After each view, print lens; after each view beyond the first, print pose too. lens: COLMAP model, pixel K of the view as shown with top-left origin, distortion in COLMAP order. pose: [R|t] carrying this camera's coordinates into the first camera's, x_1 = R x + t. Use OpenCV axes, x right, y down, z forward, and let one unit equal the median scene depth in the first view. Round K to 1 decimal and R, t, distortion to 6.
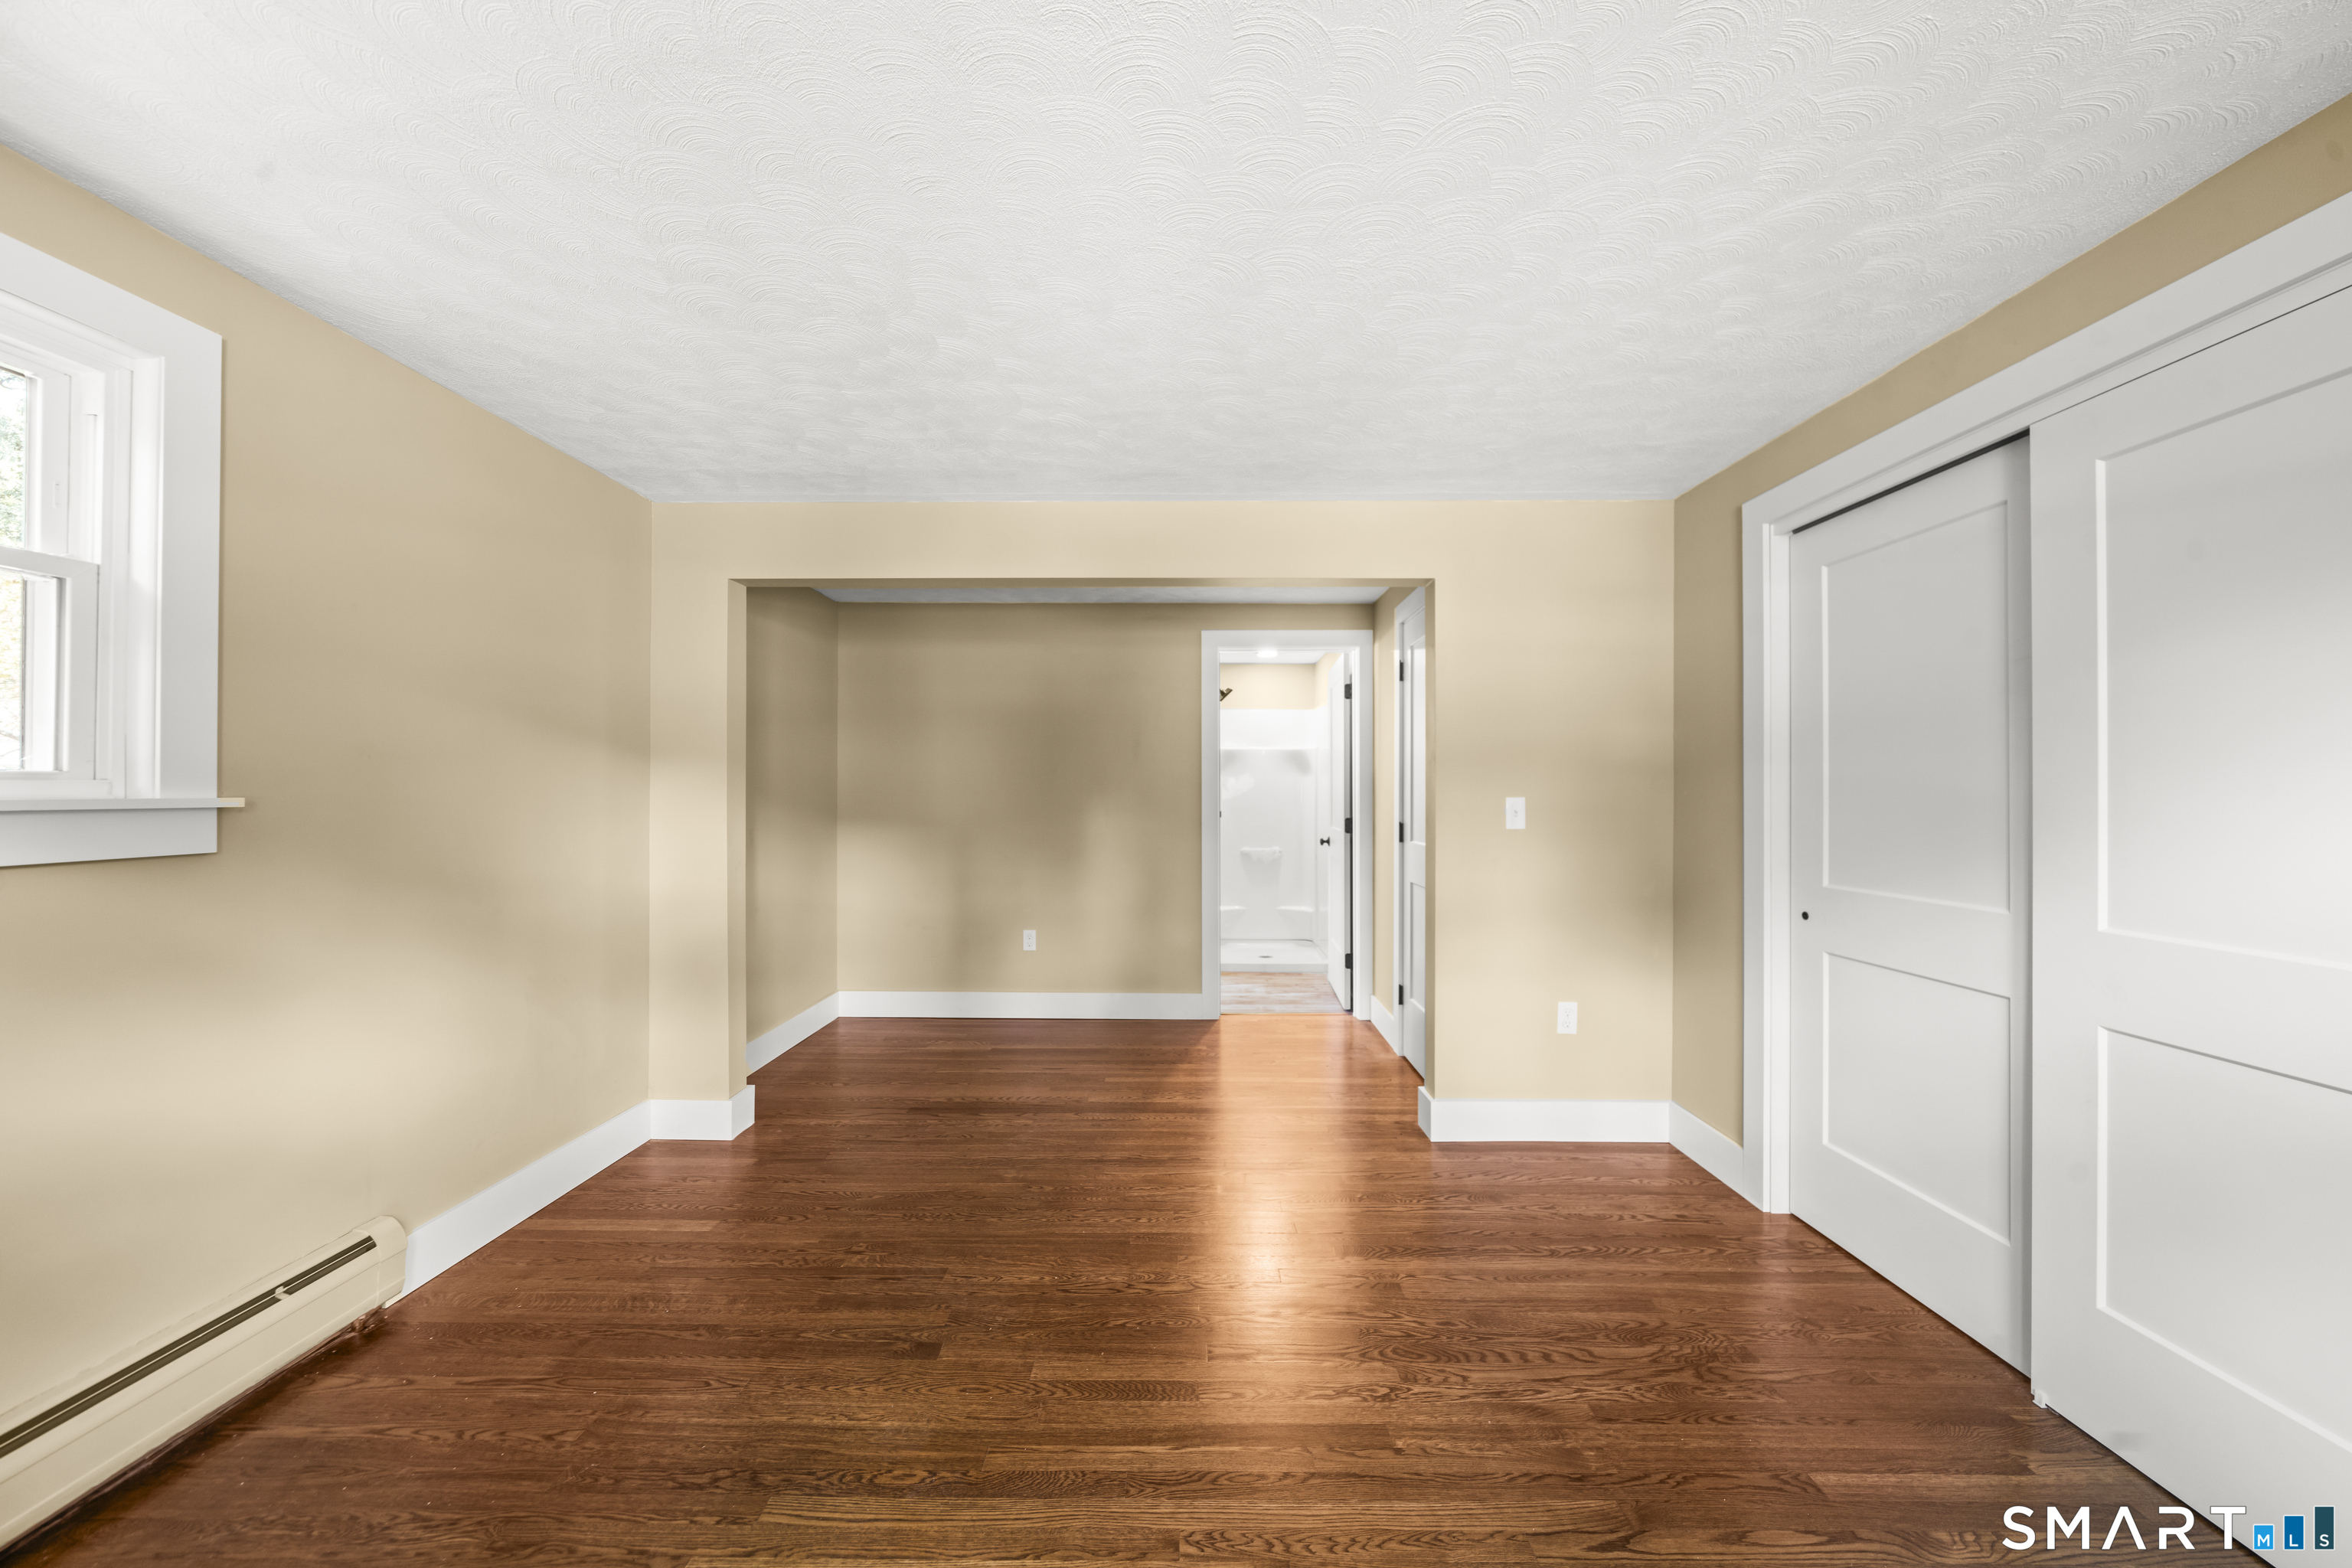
lens RADIAL K [[812.9, 0, 1181.8], [0, 812.9, 784.4], [0, 0, 1]] dist [-0.005060, 0.000394]
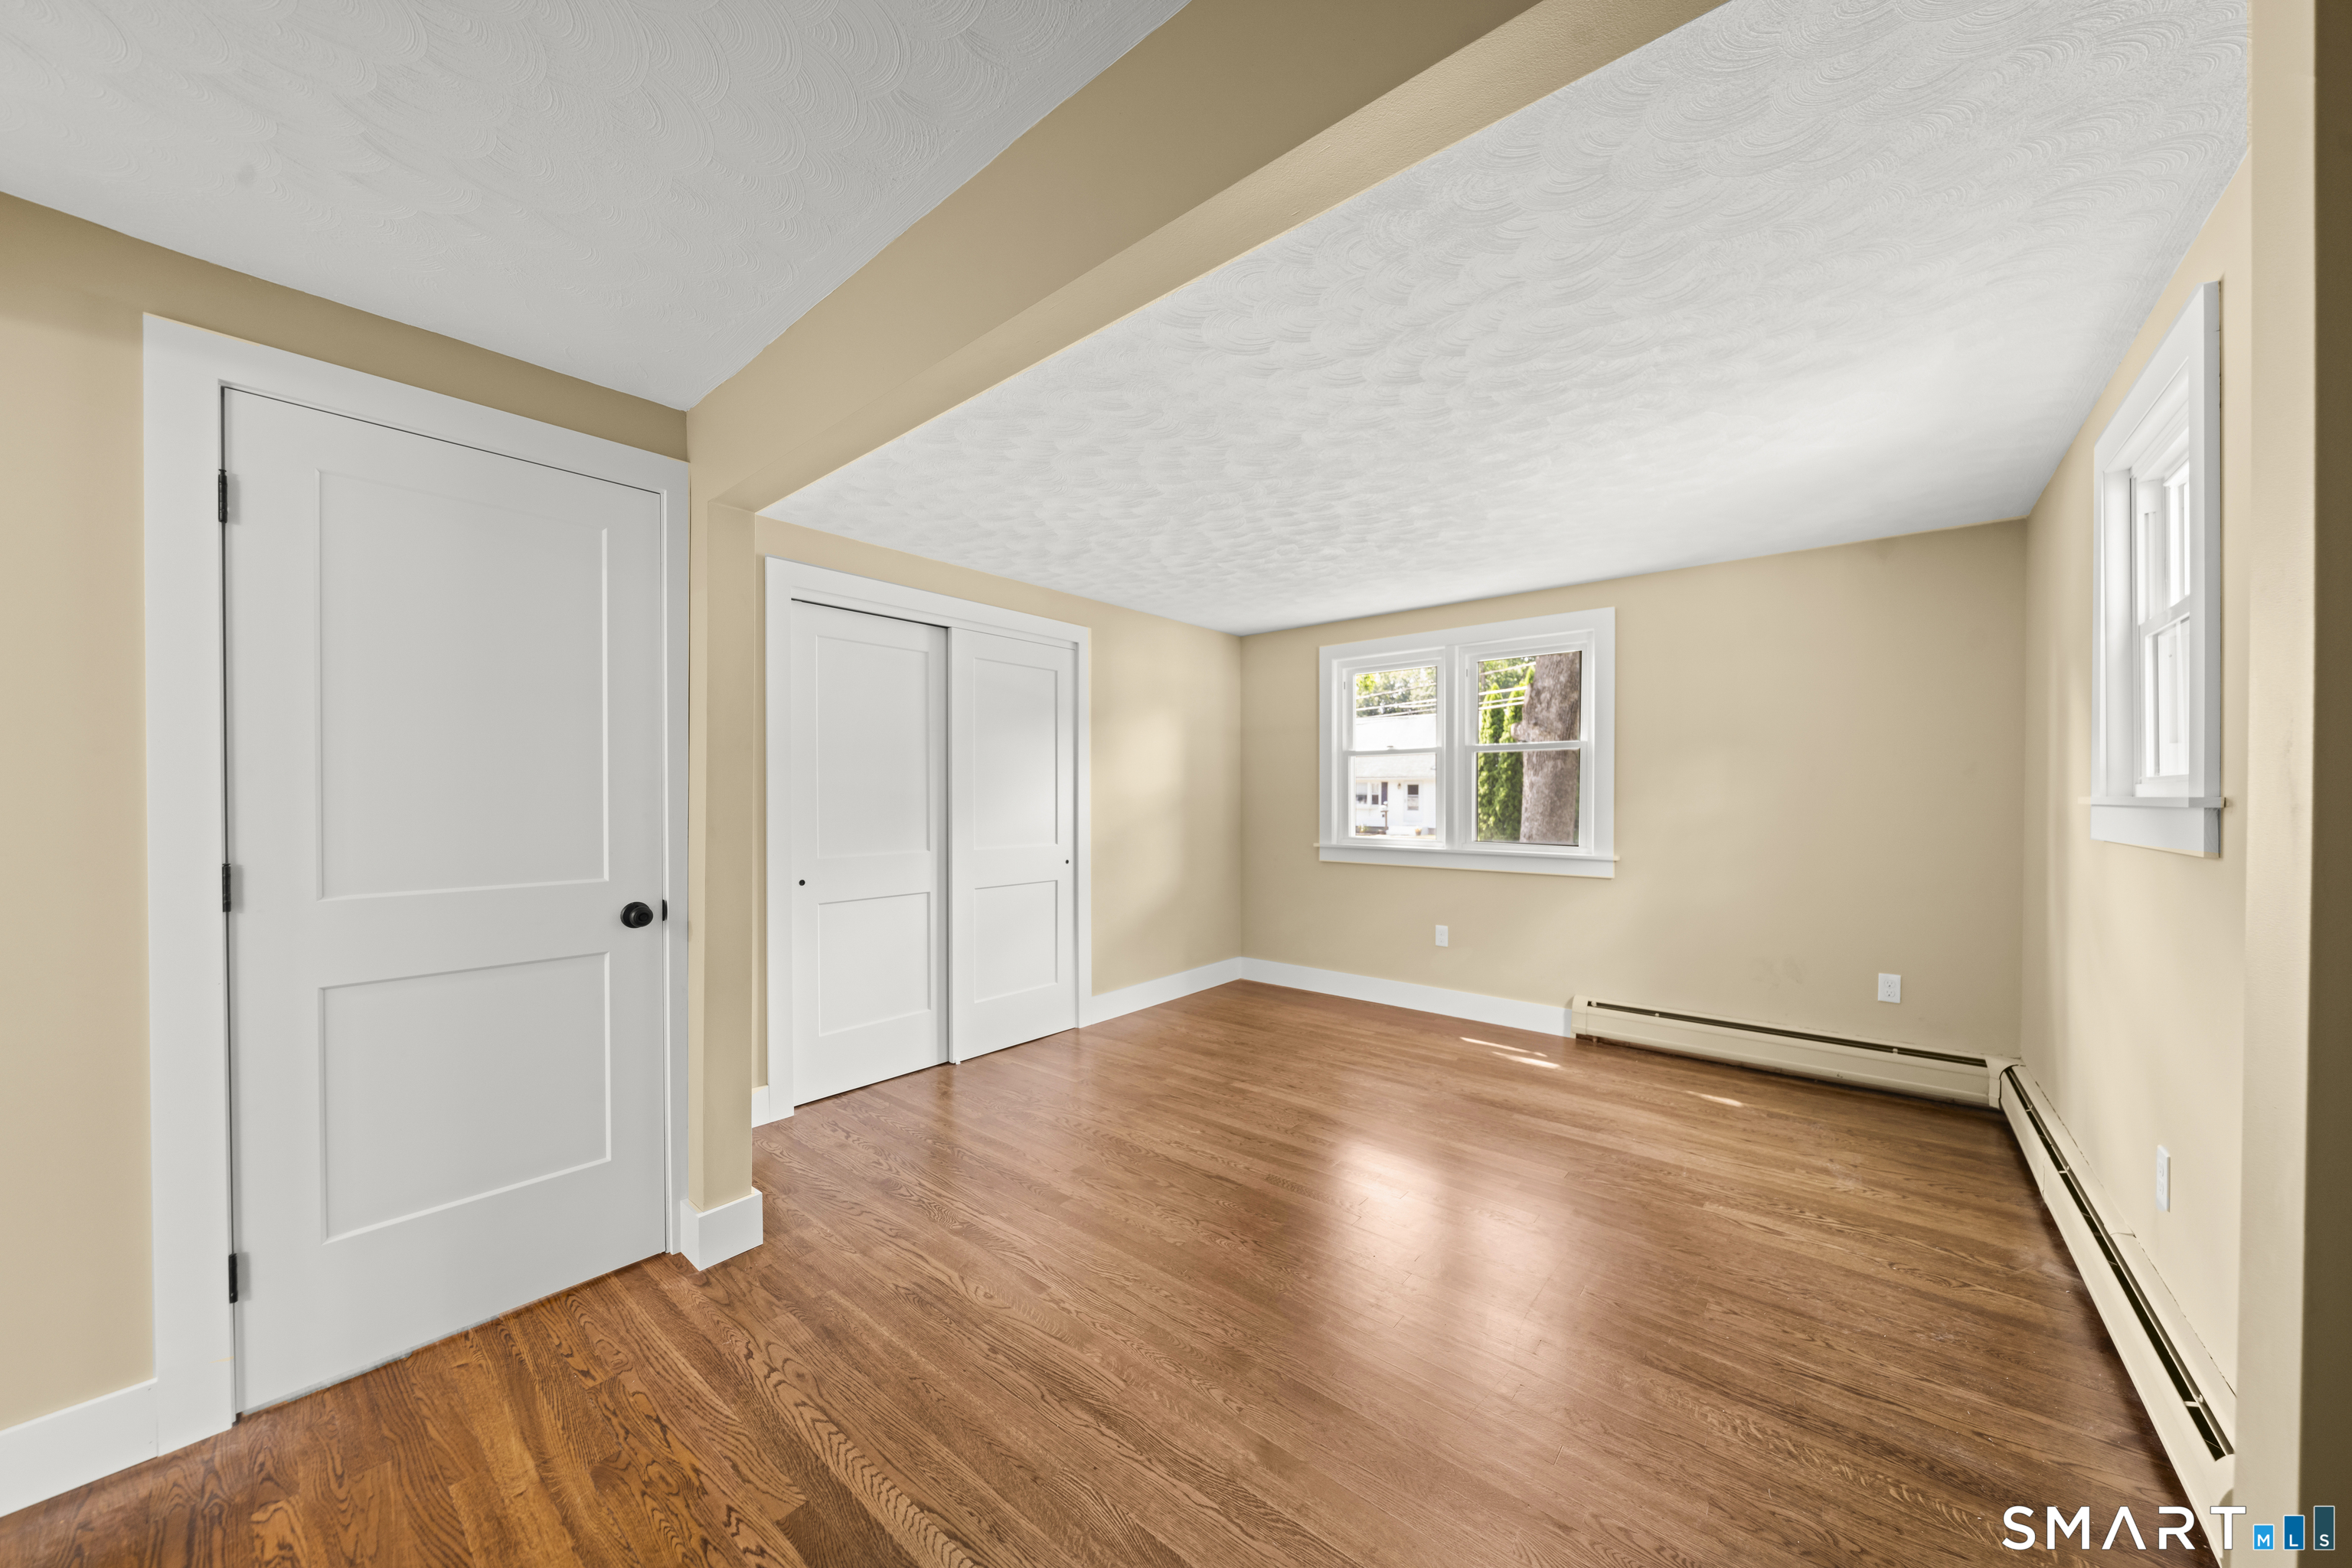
lens RADIAL K [[812.9, 0, 1170.5], [0, 812.9, 788.8], [0, 0, 1]] dist [-0.005060, 0.000394]
pose [[-0.766535, -0.000944, 0.642202, -0.523082], [-0.002678, 0.999995, -0.001726, 0.001124], [-0.642197, -0.003043, -0.766534, 1.440598]]
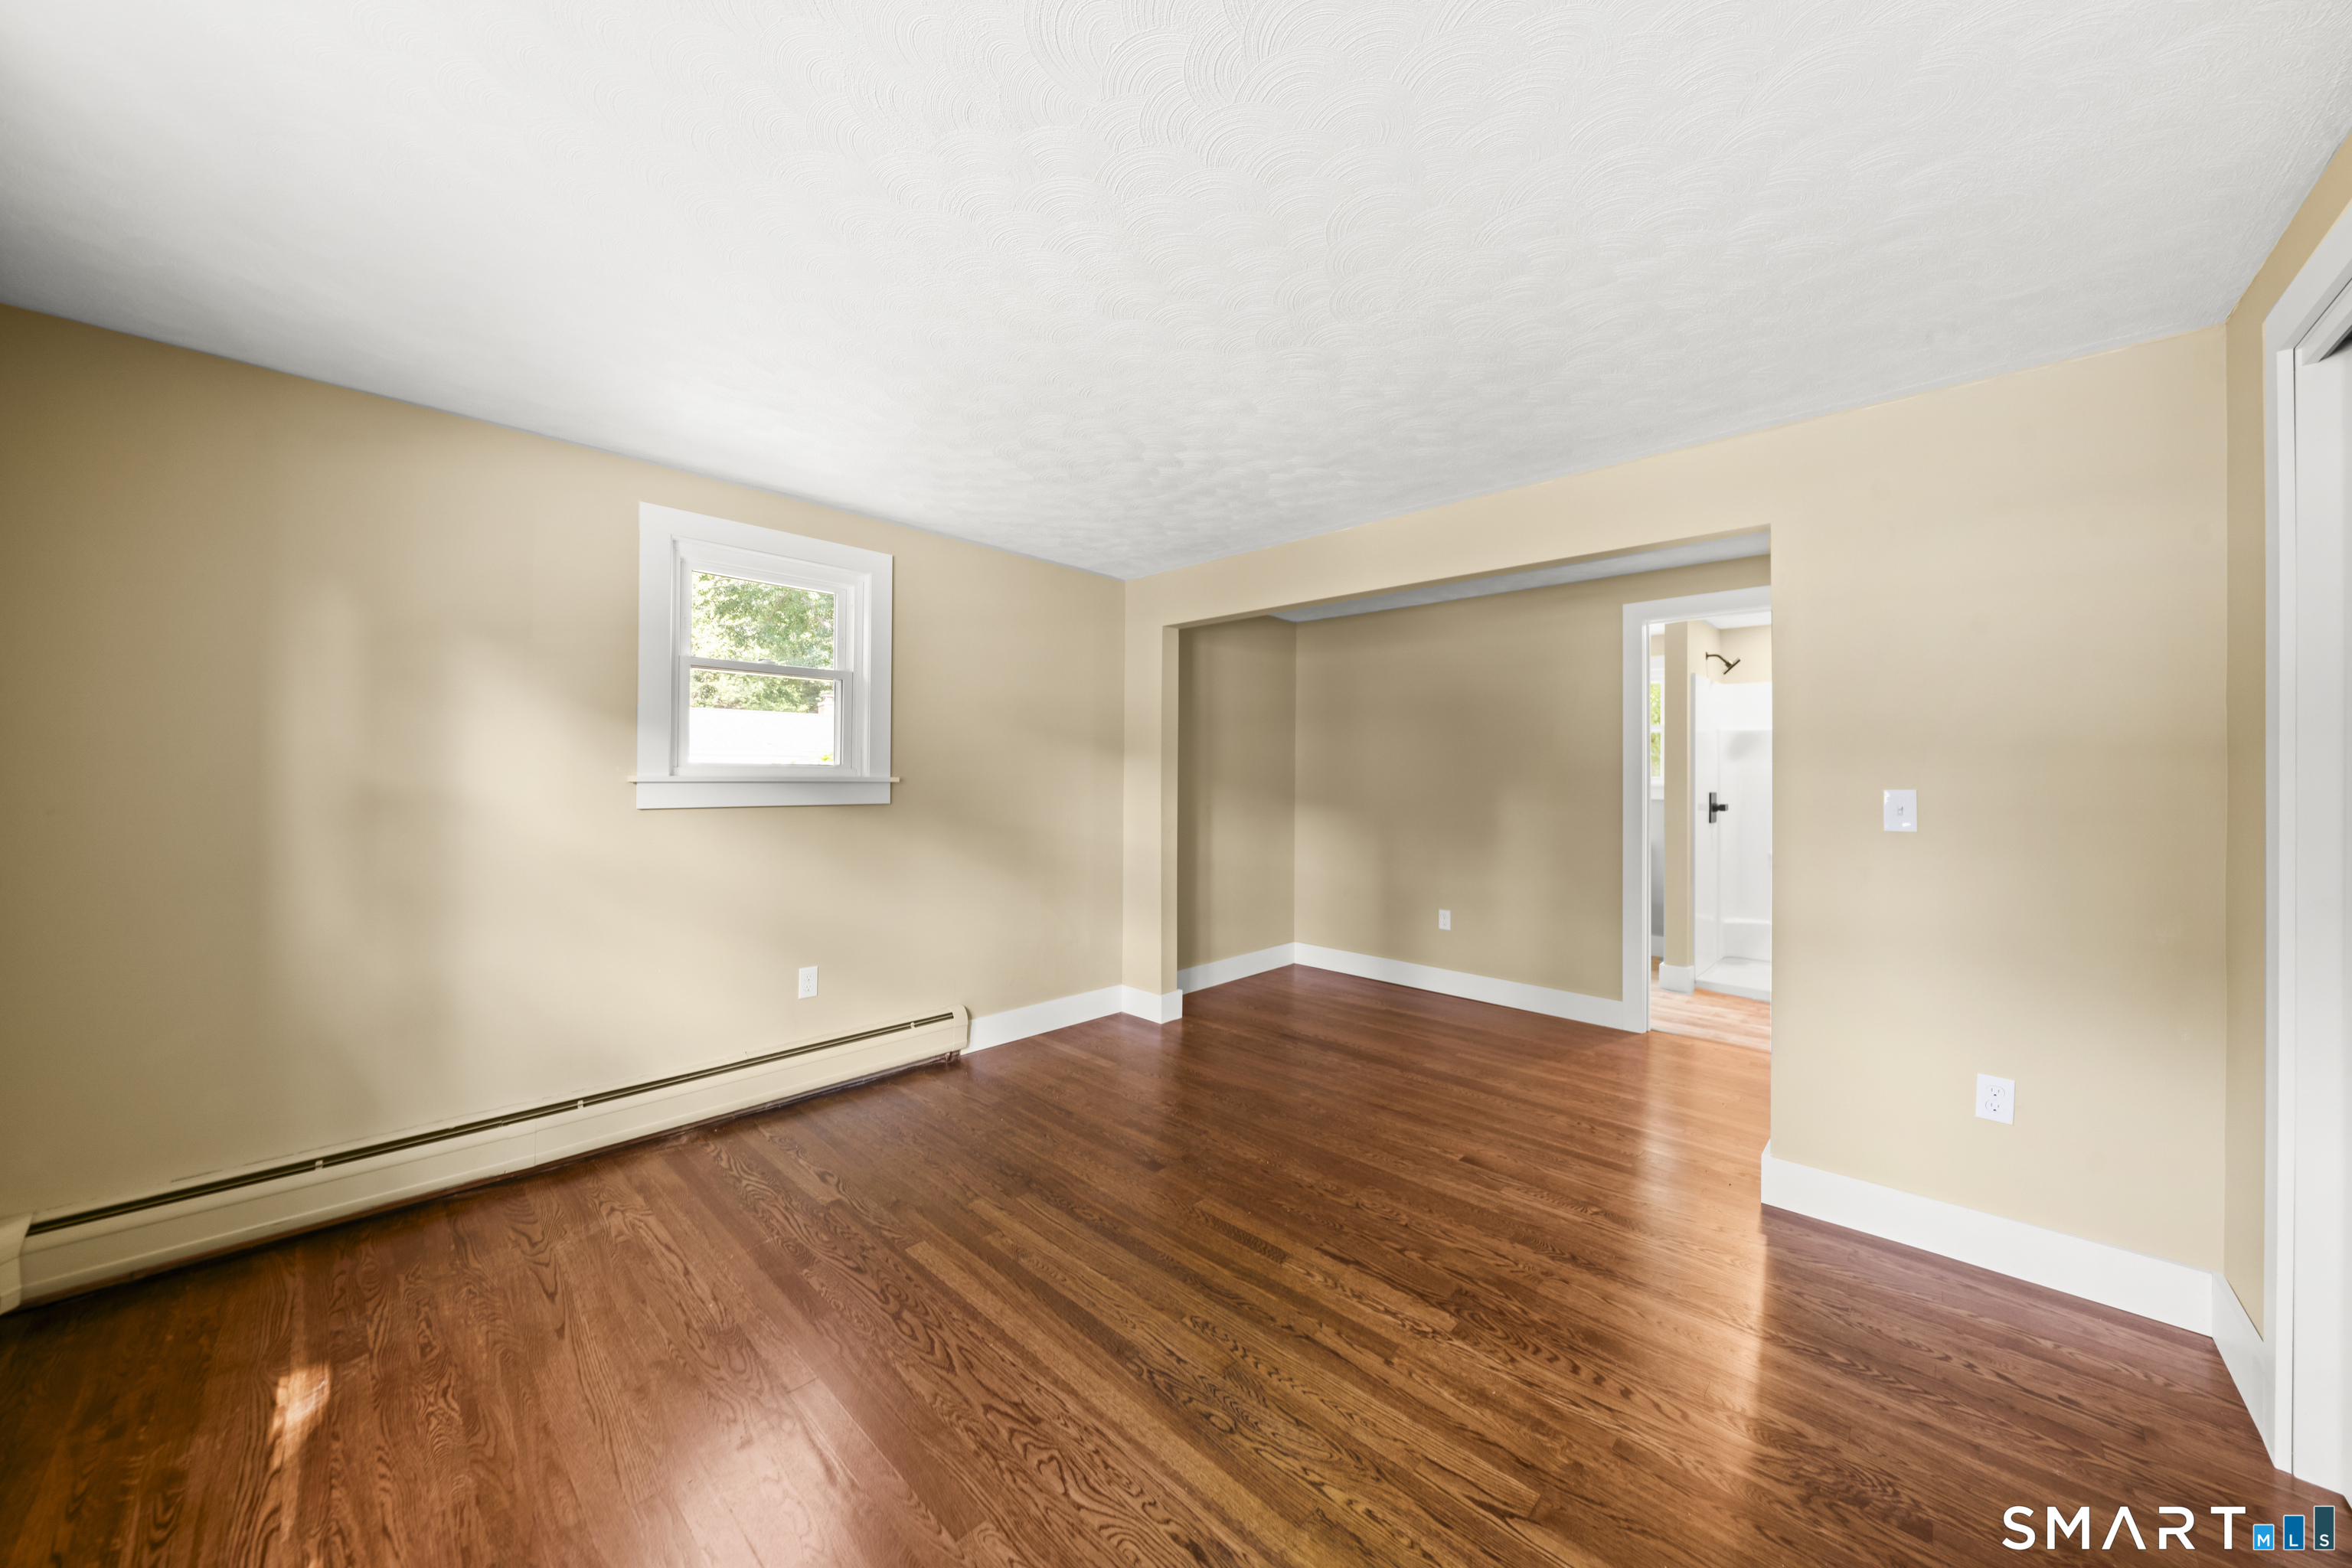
lens RADIAL K [[812.9, 0, 1179.5], [0, 812.9, 770.1], [0, 0, 1]] dist [-0.005060, 0.000394]
pose [[0.731240, -0.000602, -0.682120, 0.466738], [-0.001705, 0.999995, -0.002711, 0.000728], [0.682119, 0.003146, 0.731235, -0.015227]]
